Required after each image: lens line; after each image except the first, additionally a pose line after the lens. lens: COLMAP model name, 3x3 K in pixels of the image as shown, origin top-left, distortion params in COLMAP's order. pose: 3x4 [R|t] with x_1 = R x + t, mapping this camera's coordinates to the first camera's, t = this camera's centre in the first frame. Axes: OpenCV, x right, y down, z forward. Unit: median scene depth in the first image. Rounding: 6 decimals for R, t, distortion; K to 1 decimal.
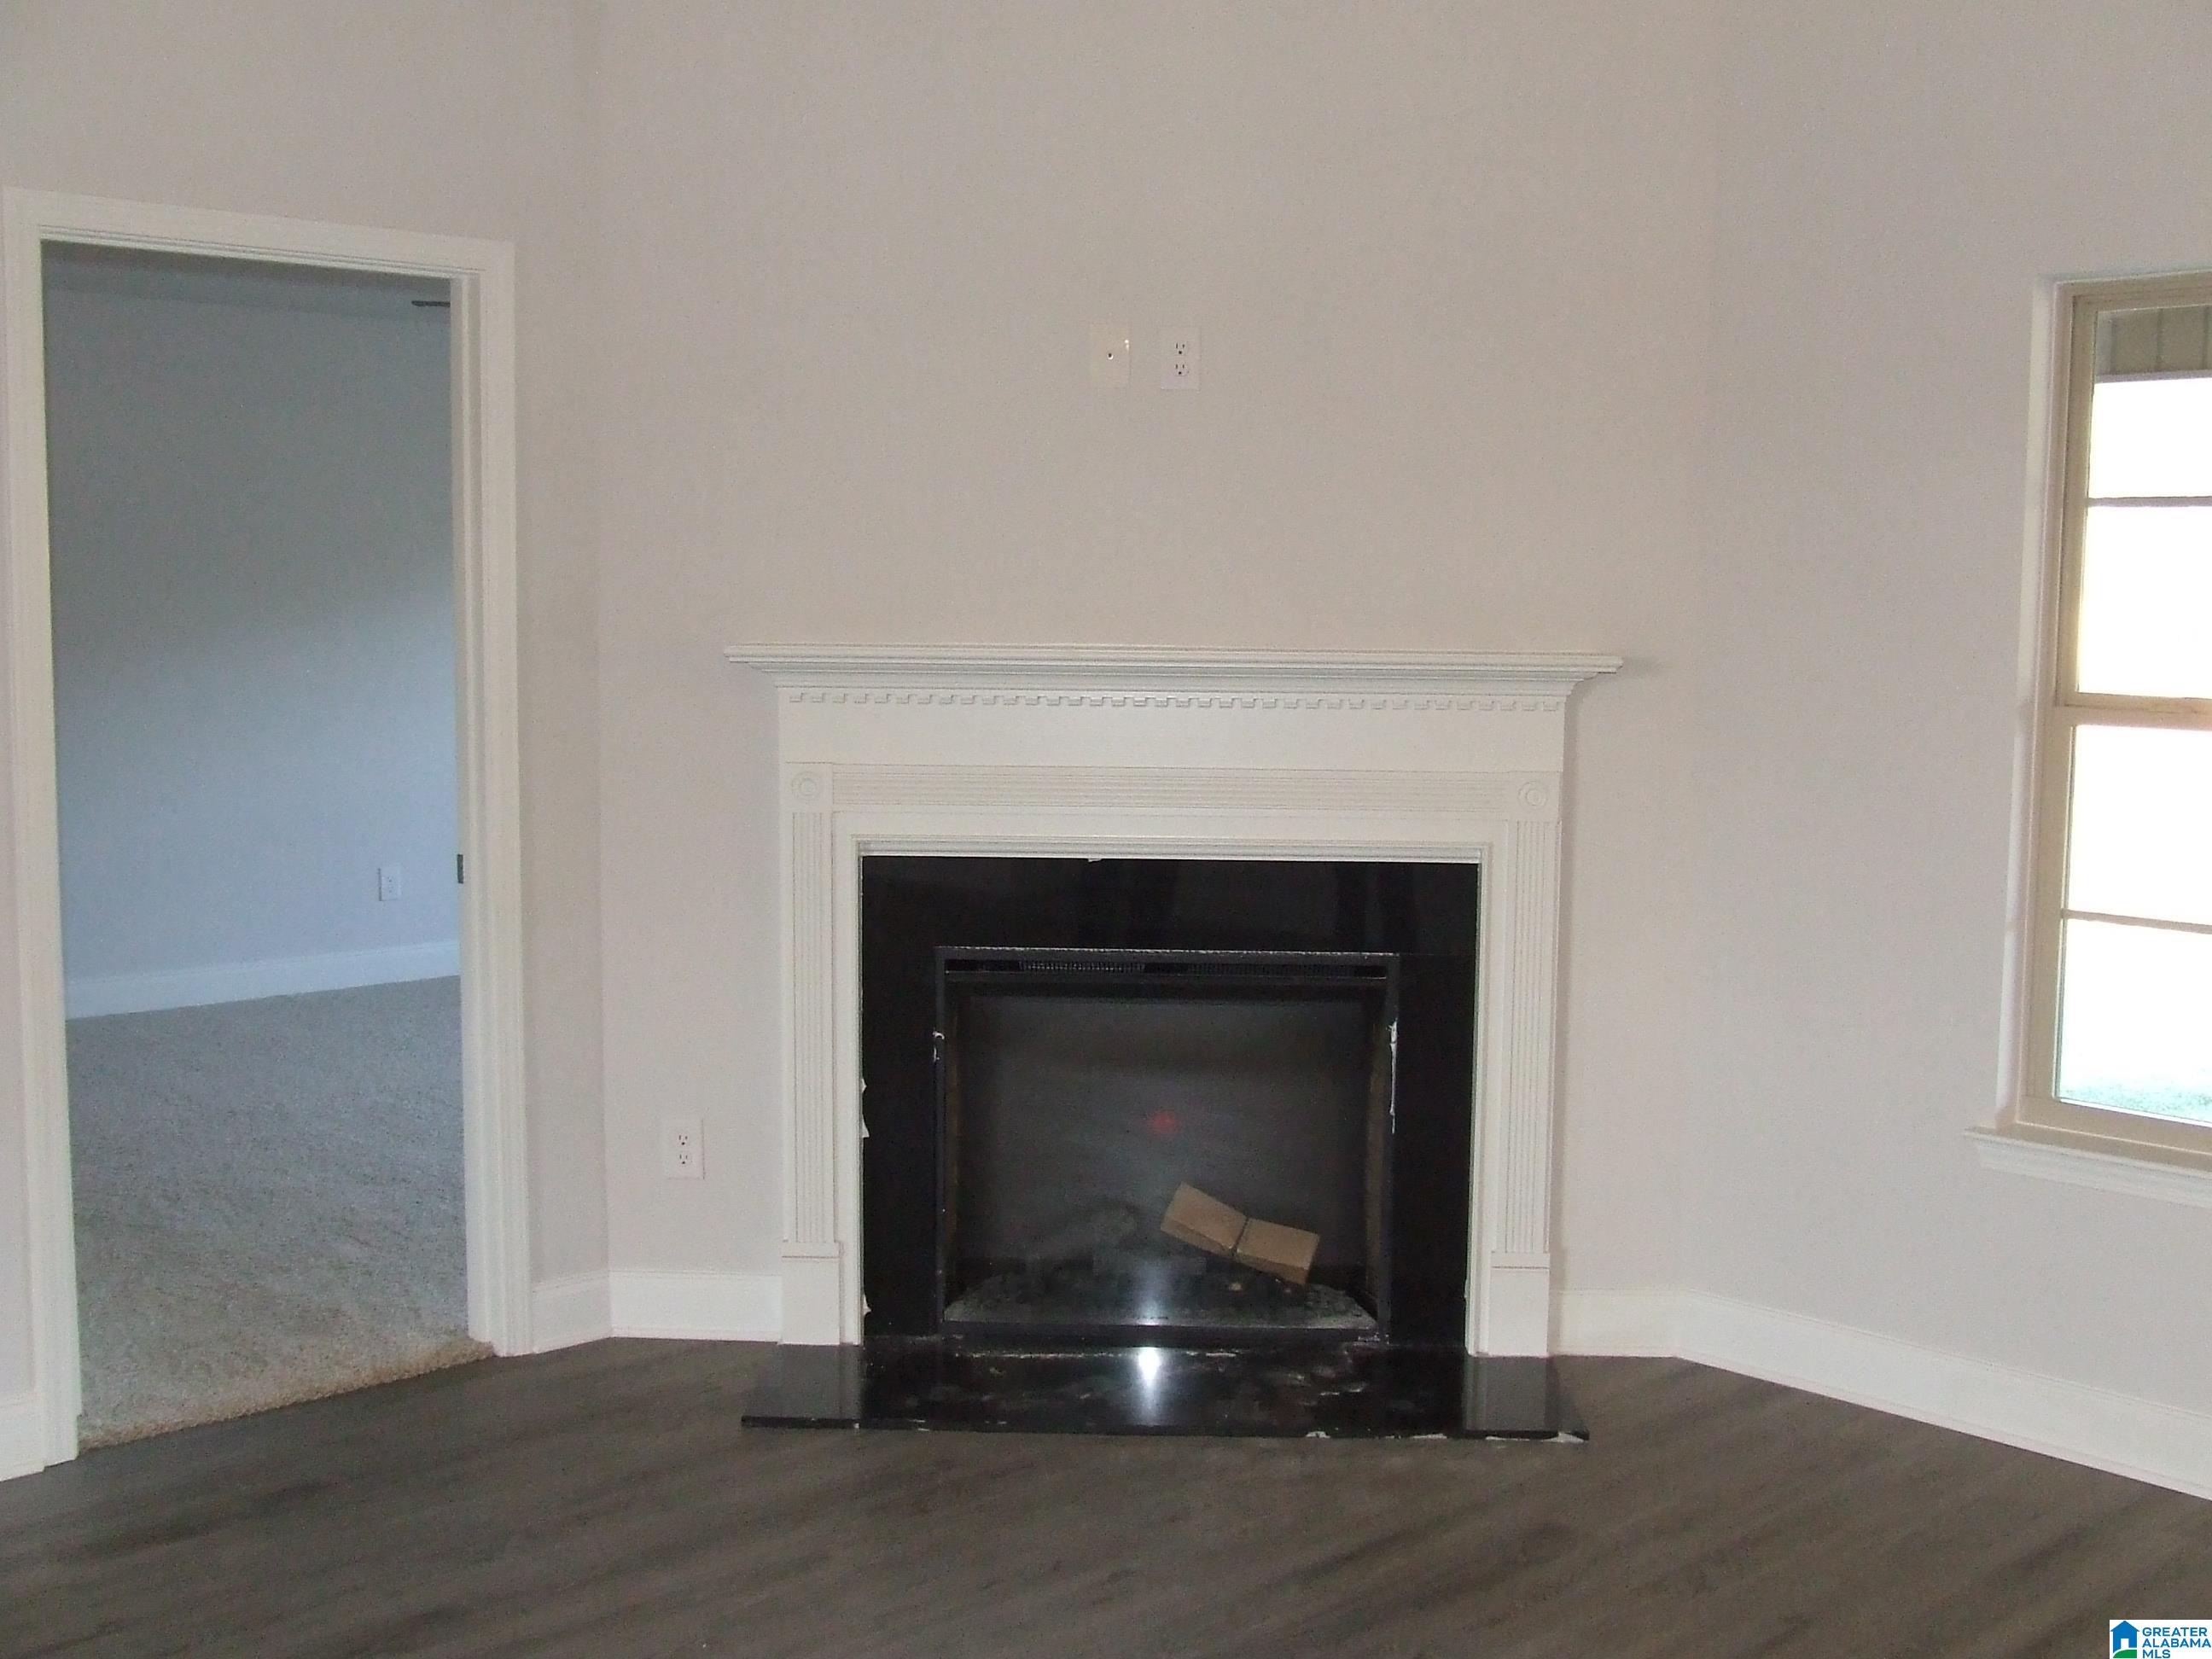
lens RADIAL K [[2435.2, 0, 1105.3], [0, 2435.2, 831.5], [0, 0, 1]] dist [-0.061603, 0.000000]
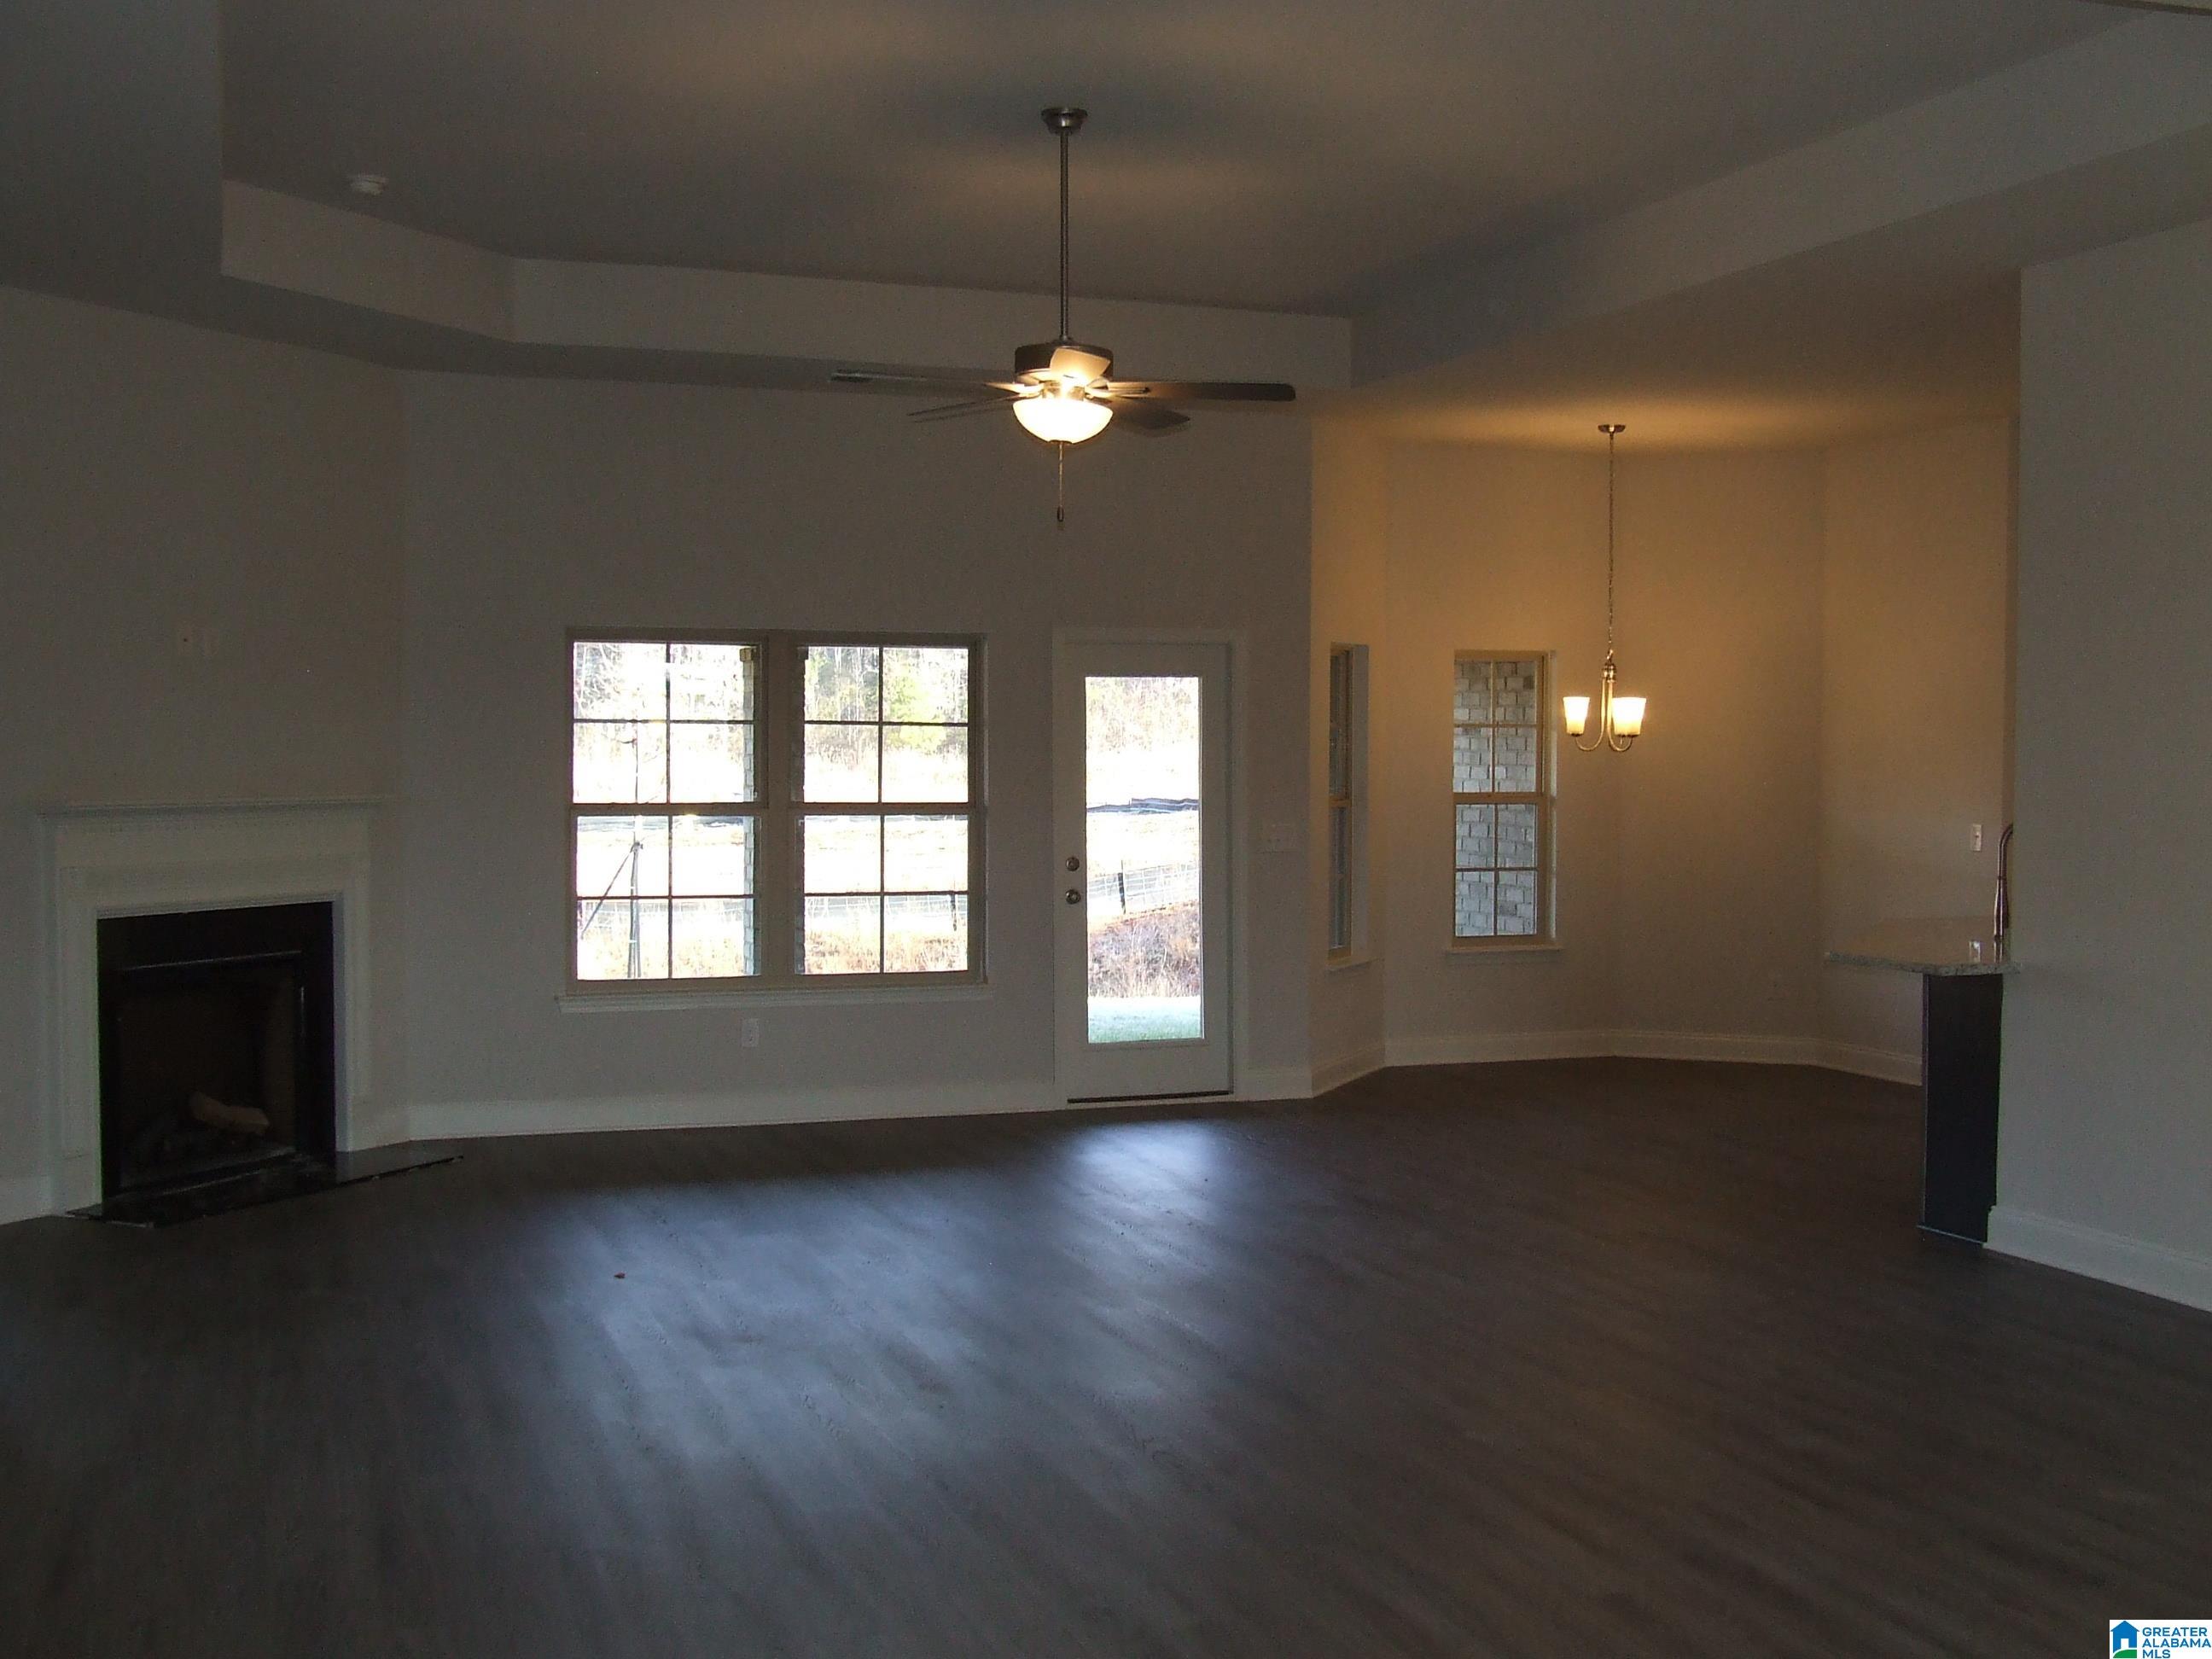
lens RADIAL K [[2435.2, 0, 1093.2], [0, 2435.2, 827.5], [0, 0, 1]] dist [-0.061603, 0.000000]
pose [[0.428152, -0.037116, 0.902944, -1.354626], [0.090013, 0.995939, -0.001743, 0.012626], [-0.899213, 0.082023, 0.429754, -0.399341]]
